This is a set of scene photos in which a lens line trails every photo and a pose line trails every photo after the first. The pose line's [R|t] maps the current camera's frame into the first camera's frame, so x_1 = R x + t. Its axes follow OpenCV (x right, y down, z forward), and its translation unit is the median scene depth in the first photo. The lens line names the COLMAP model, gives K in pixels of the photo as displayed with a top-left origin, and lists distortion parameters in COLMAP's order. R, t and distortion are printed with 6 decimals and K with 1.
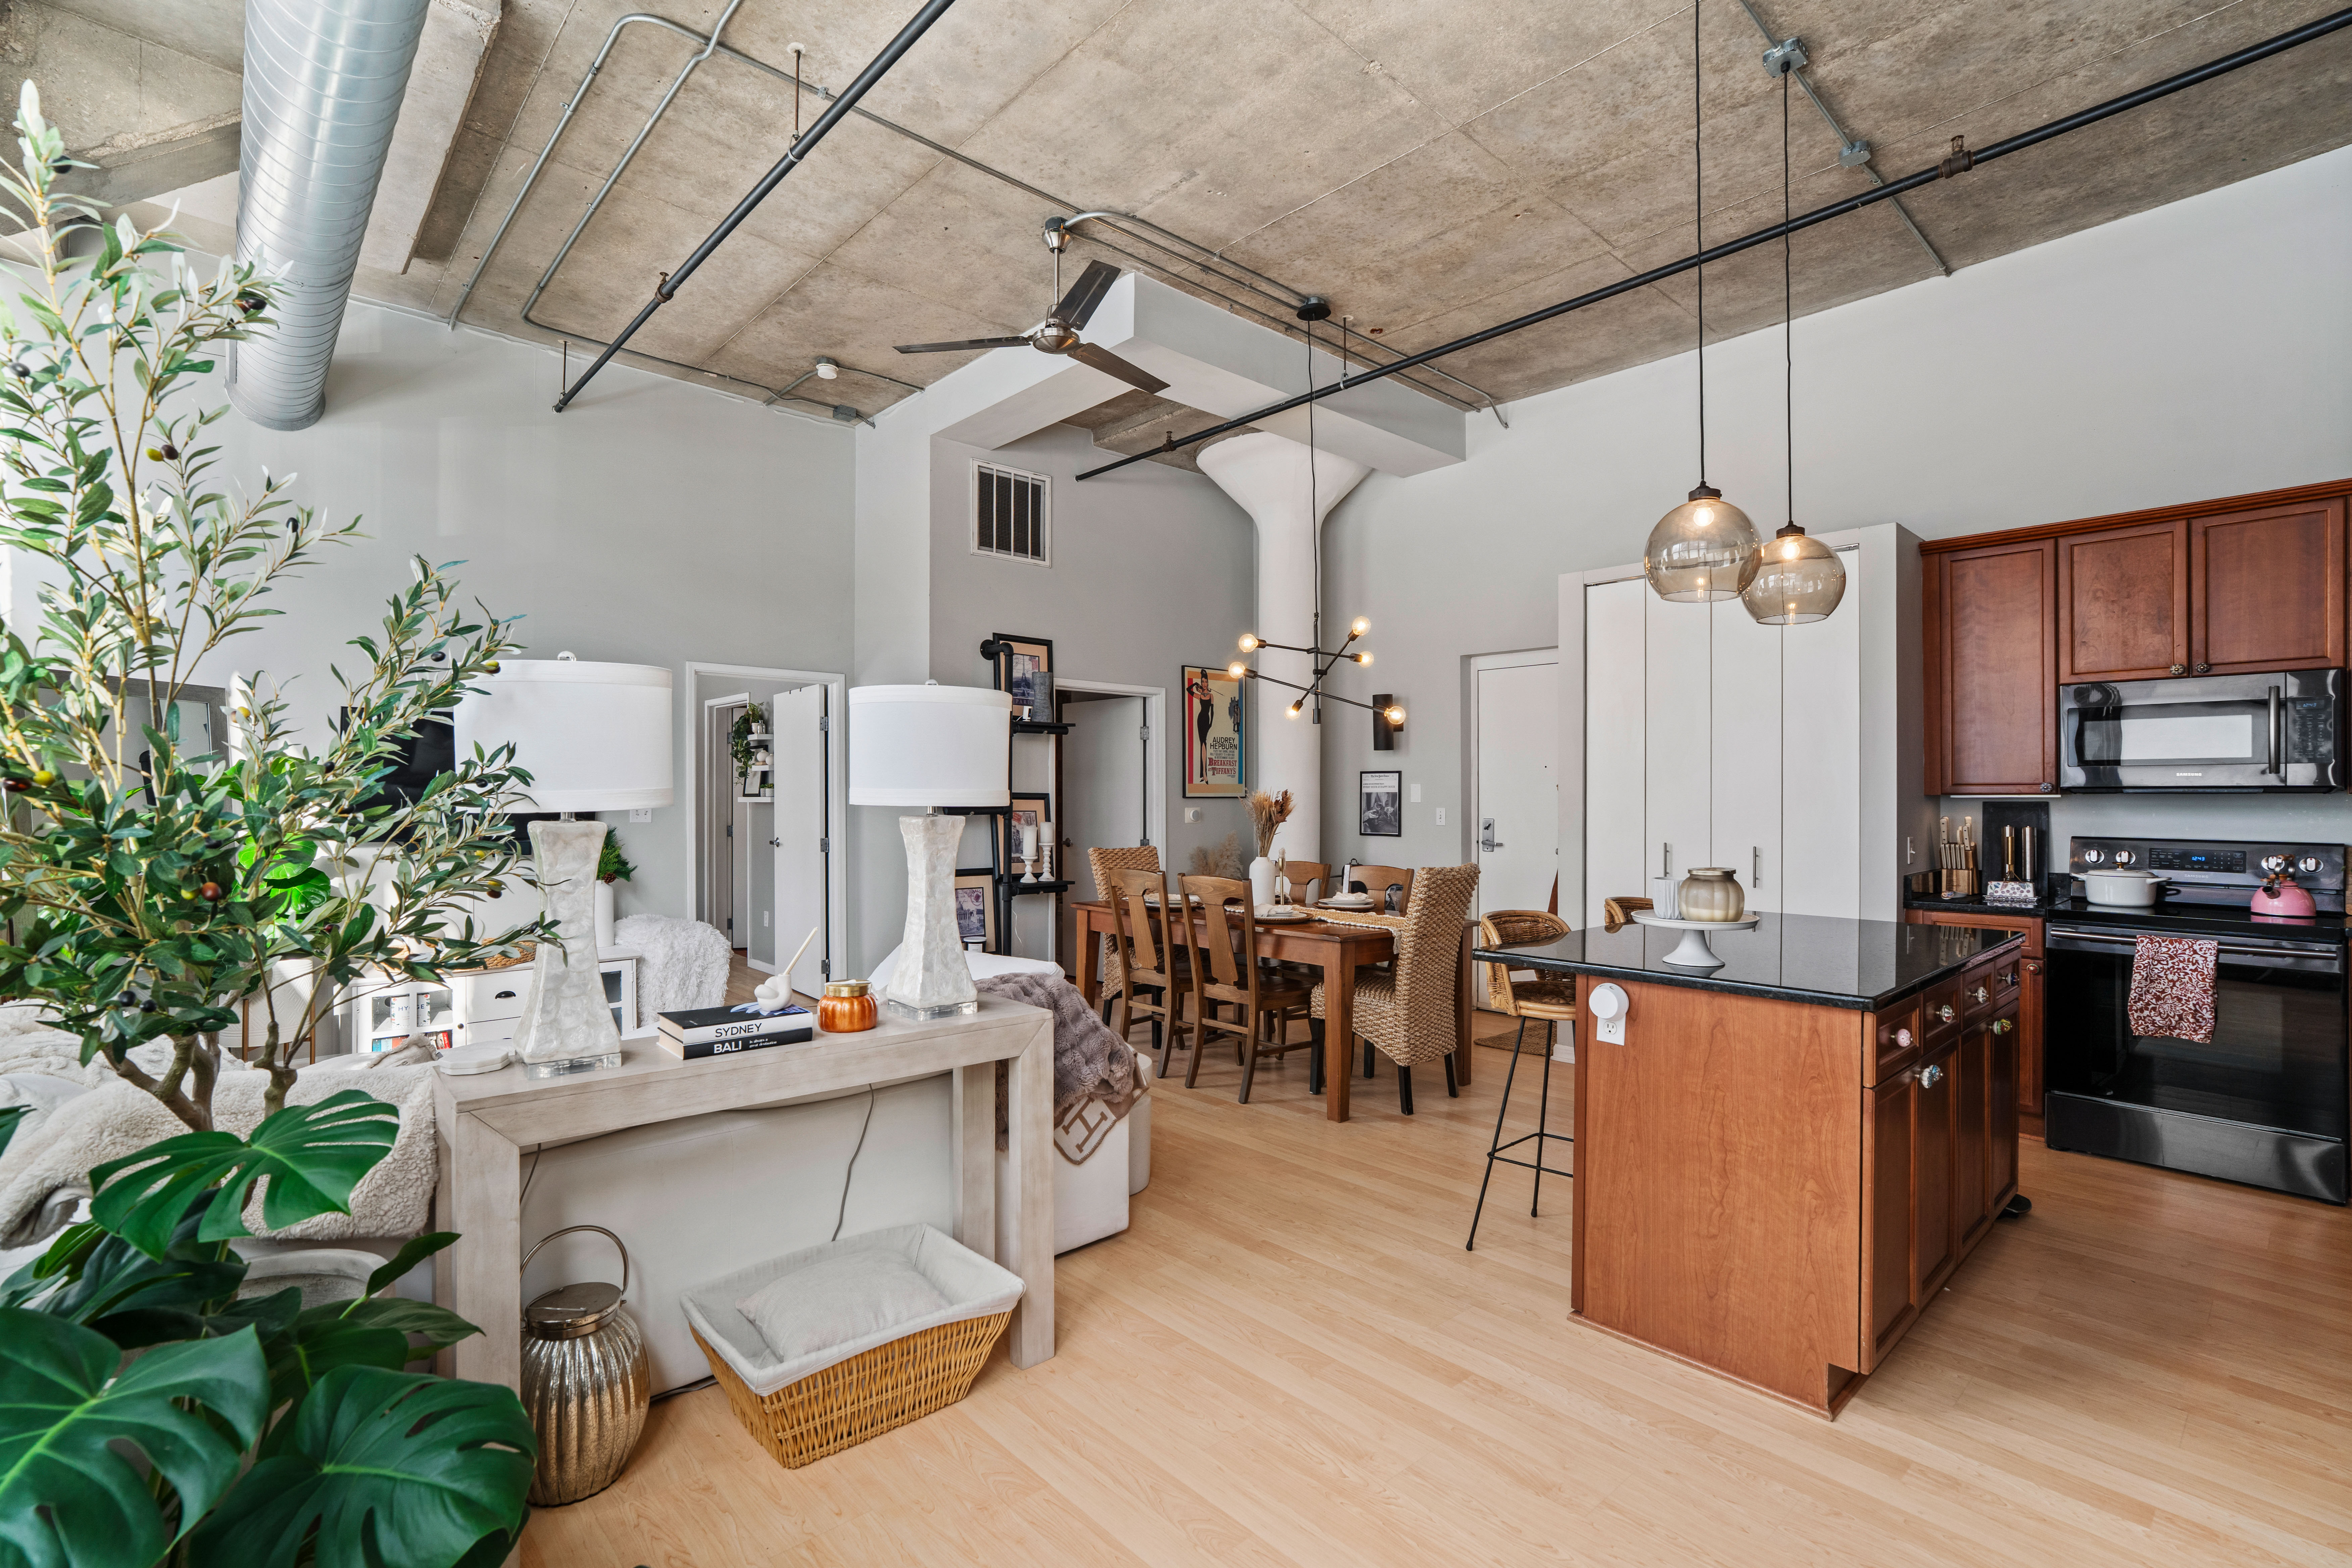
lens RADIAL K [[1083.6, 0, 1156.9], [0, 1083.6, 794.2], [0, 0, 1]] dist [-0.055268, 0.028545]
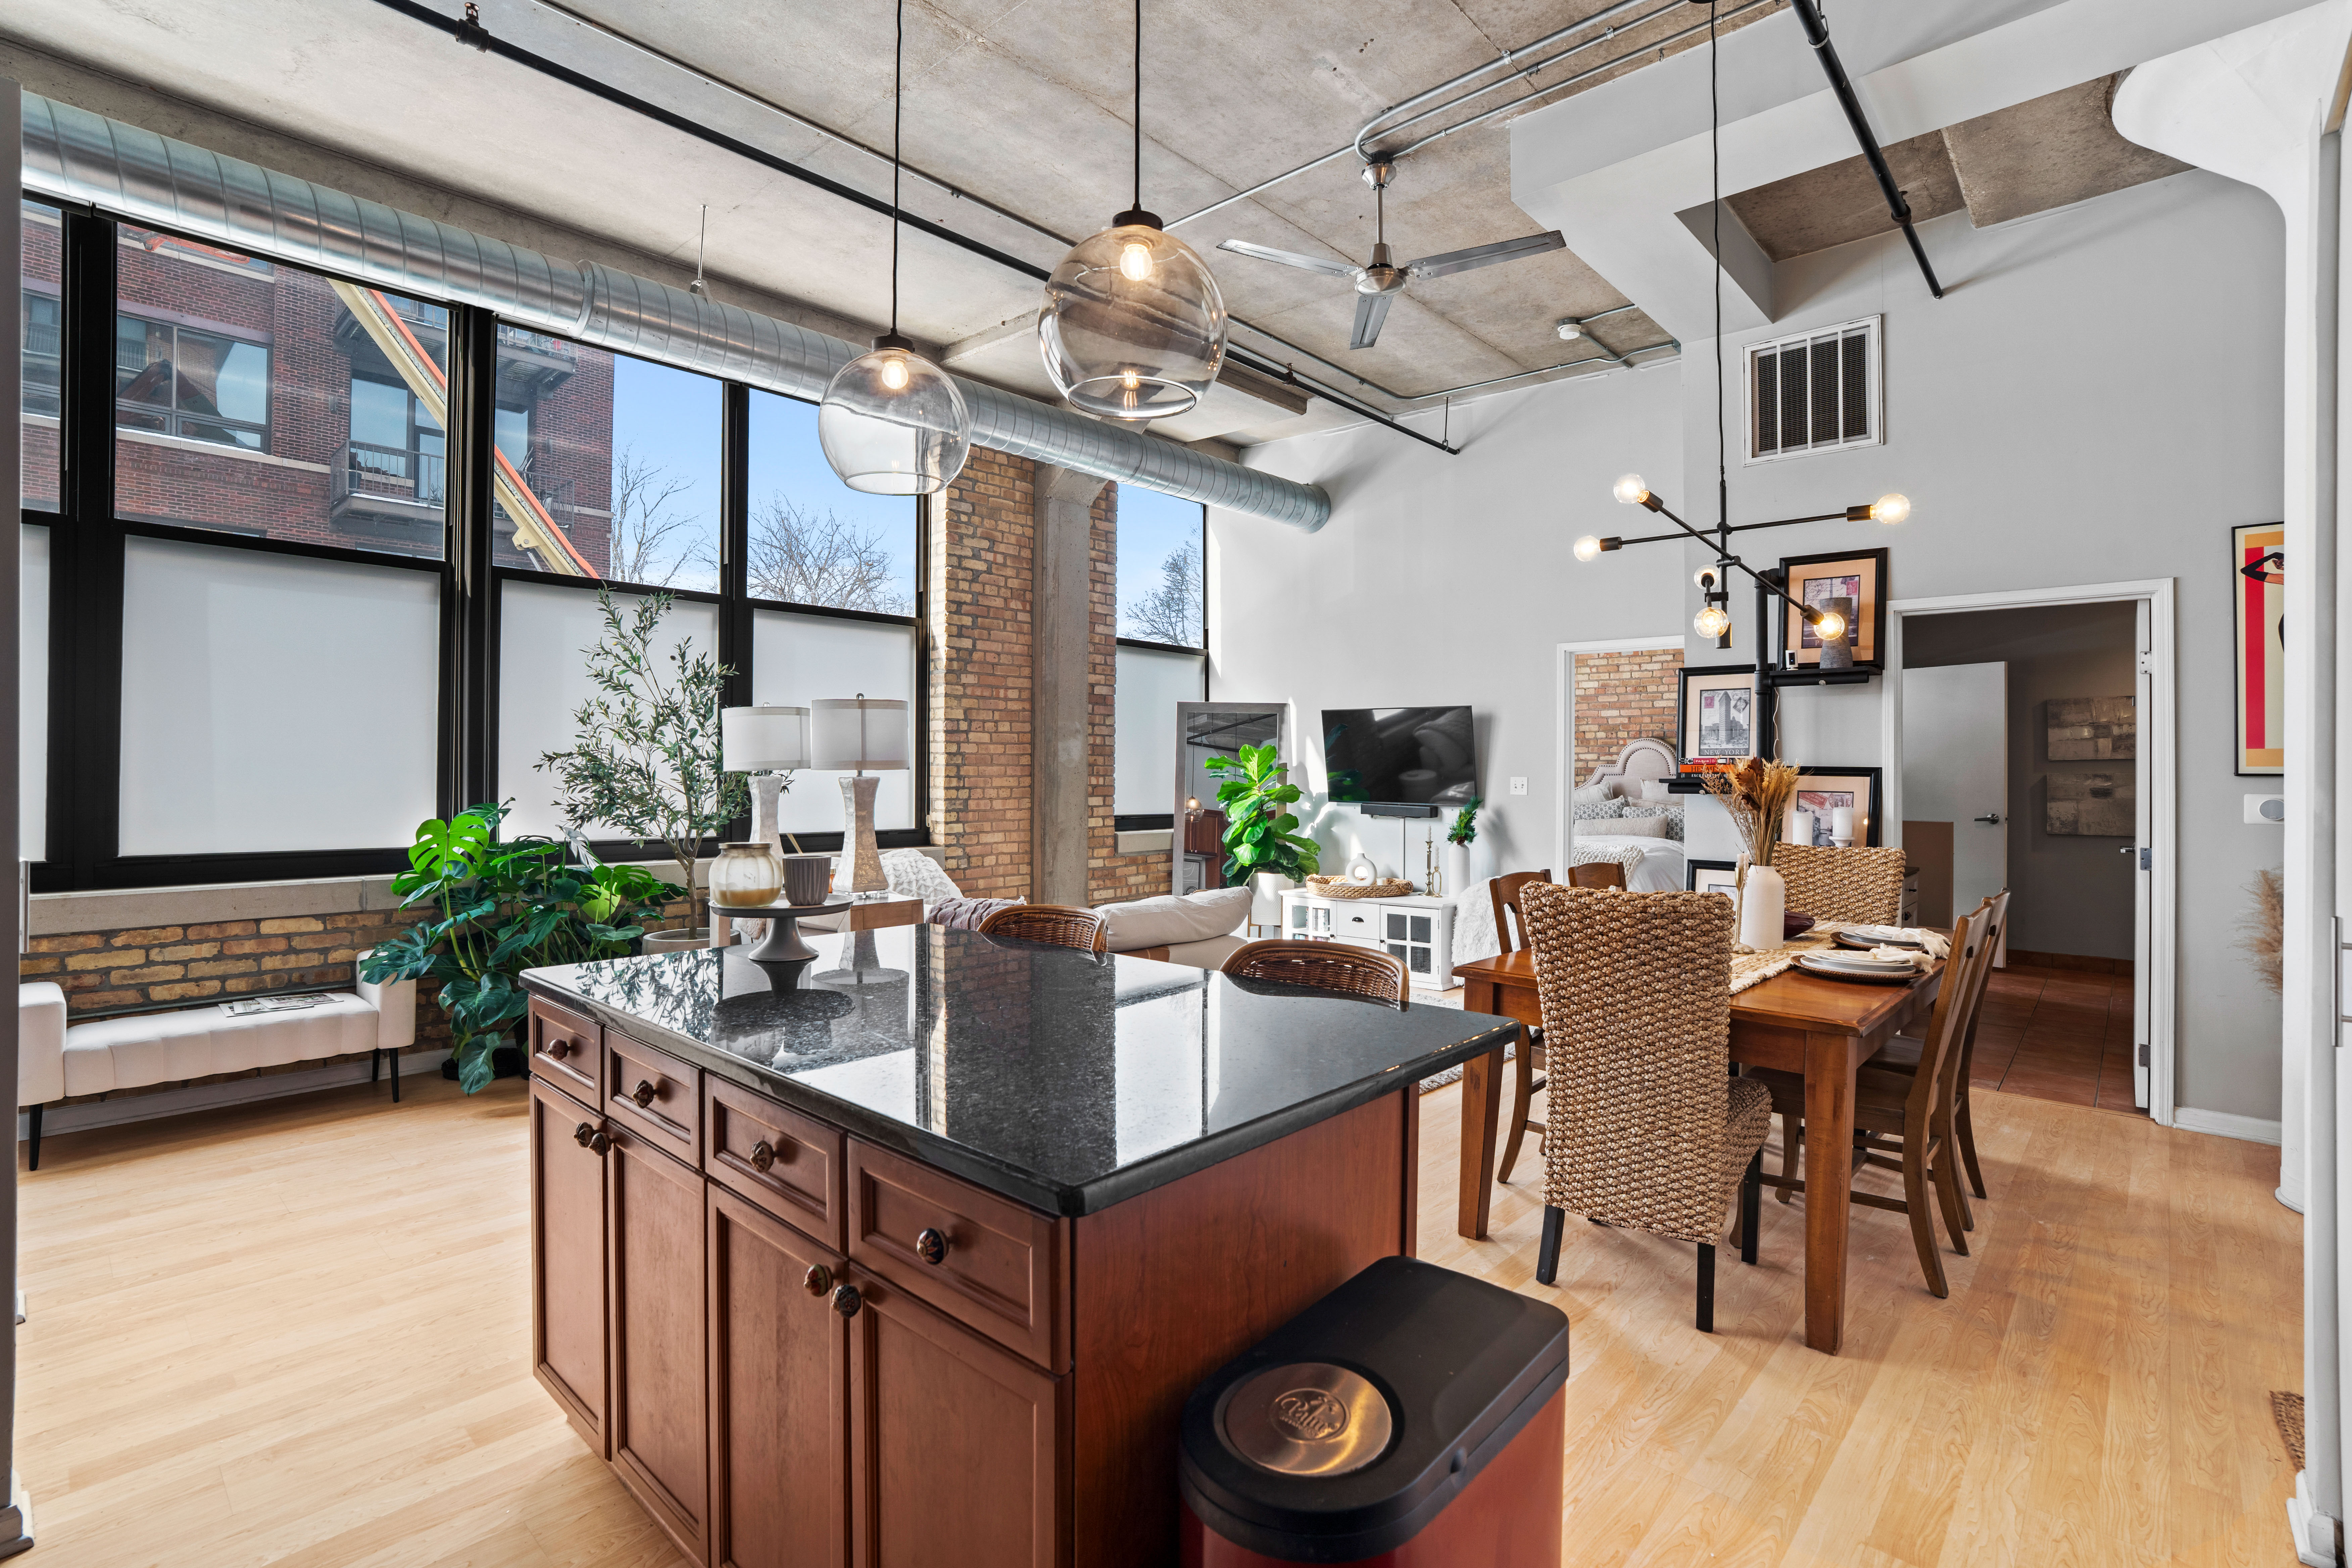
lens RADIAL K [[1108.6, 0, 1172.4], [0, 1108.6, 770.7], [0, 0, 1]] dist [-0.060392, 0.025535]
pose [[0.098518, -0.001544, -0.995134, 0.871929], [-0.001968, 0.999997, -0.001746, 0.006565], [0.995133, 0.002131, 0.098515, 0.744491]]
